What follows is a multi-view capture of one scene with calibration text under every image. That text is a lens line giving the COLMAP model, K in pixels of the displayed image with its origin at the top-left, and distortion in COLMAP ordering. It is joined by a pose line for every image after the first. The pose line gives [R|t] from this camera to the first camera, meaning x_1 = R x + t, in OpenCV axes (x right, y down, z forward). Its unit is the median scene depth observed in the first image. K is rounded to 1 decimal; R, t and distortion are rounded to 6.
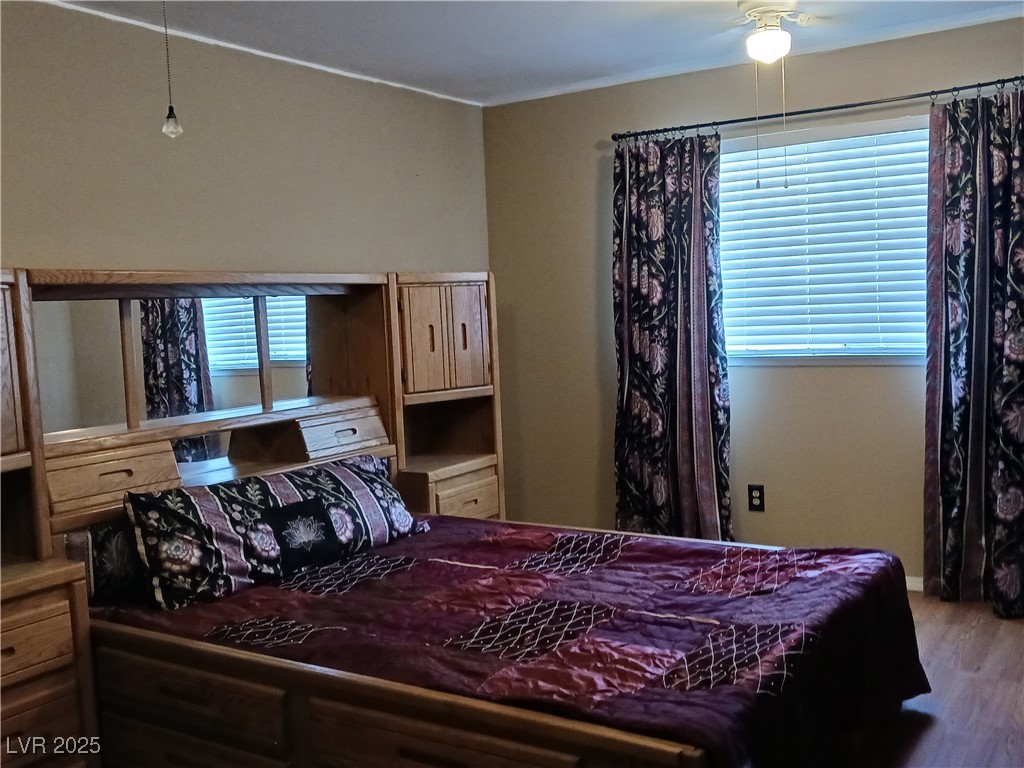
lens RADIAL K [[1040.0, 0, 511.6], [0, 1040.0, 380.9], [0, 0, 1]] dist [0.252544, -0.766087]
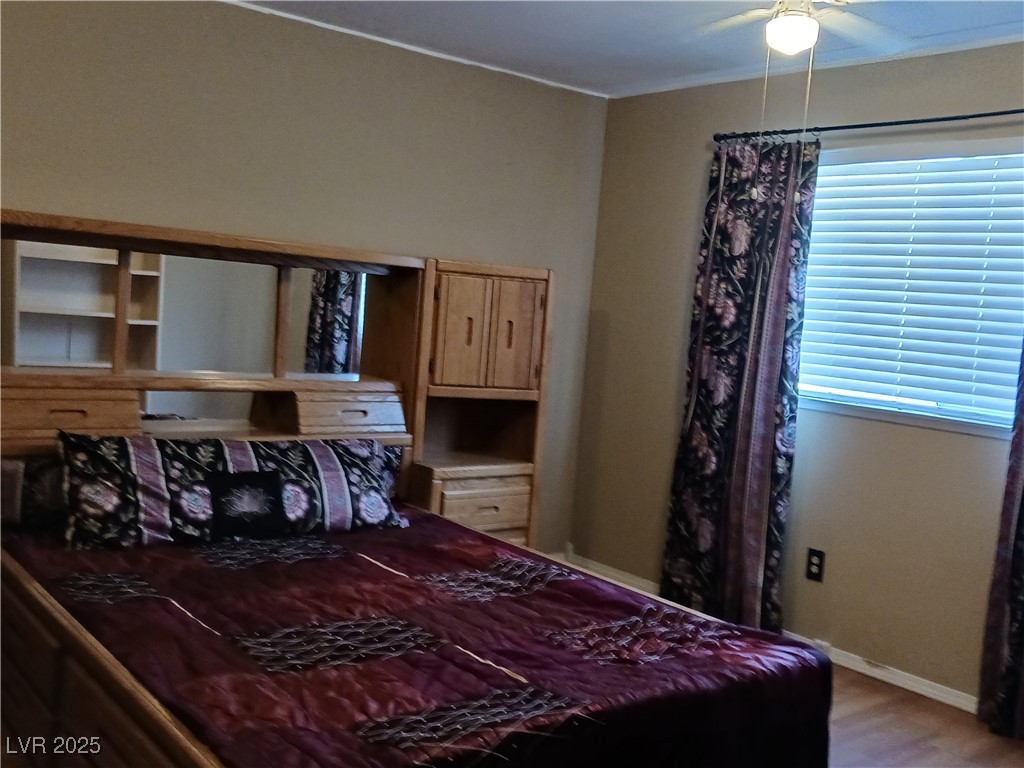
lens RADIAL K [[1040.0, 0, 511.6], [0, 1040.0, 380.9], [0, 0, 1]] dist [0.252544, -0.766087]
pose [[0.939557, 0.142963, -0.311119, 0.268748], [-0.144787, 0.989311, 0.017355, -0.018422], [0.310274, 0.028740, 0.950213, 0.105547]]
